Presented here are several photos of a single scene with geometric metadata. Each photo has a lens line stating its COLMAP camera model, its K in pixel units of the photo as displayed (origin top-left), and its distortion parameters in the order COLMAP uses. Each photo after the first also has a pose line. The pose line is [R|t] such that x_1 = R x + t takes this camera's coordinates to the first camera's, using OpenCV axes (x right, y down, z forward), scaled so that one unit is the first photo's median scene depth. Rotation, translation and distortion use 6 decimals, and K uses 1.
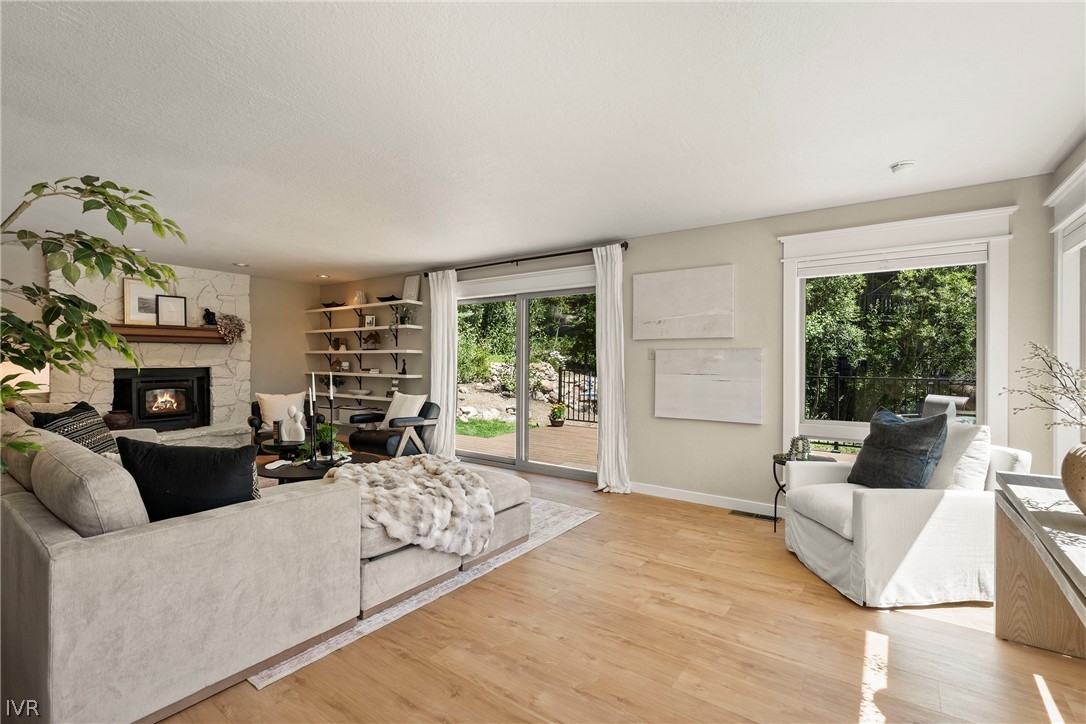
lens RADIAL K [[503.5, 0, 543.3], [0, 503.5, 359.6], [0, 0, 1]] dist [-0.005265, -0.001235]
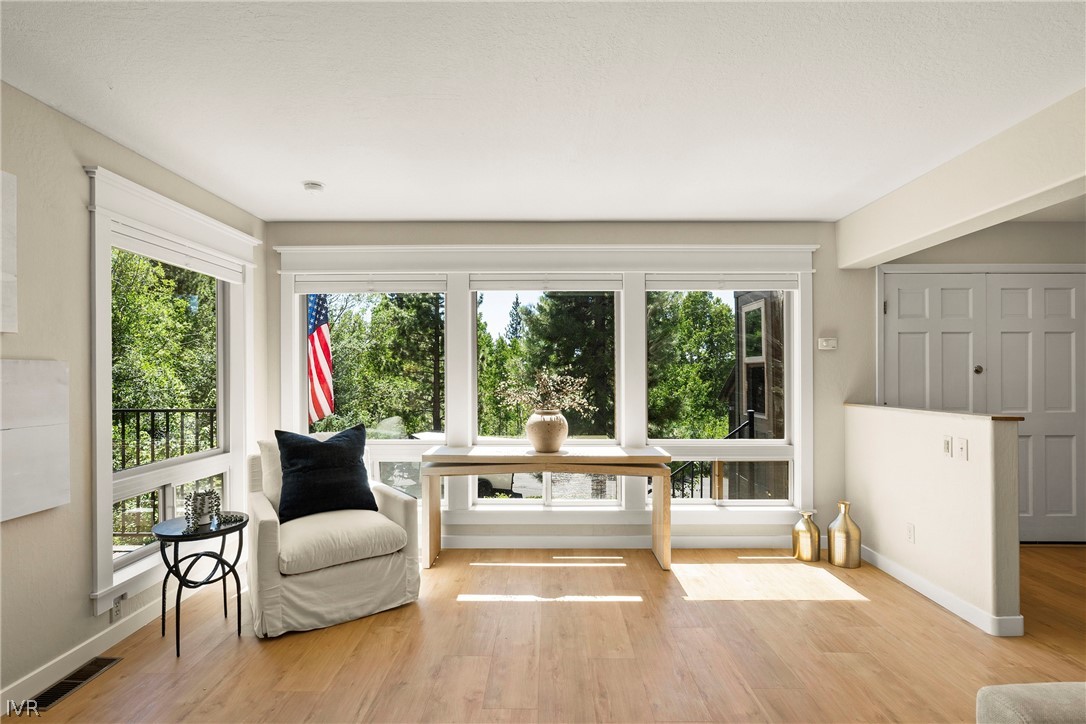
lens RADIAL K [[503.5, 0, 553.0], [0, 503.5, 378.0], [0, 0, 1]] dist [-0.005265, -0.001235]
pose [[-0.572812, -0.003491, 0.819679, -0.449227], [0.001820, 0.999983, 0.005531, -0.008969], [-0.819685, 0.004661, -0.572796, 1.374560]]
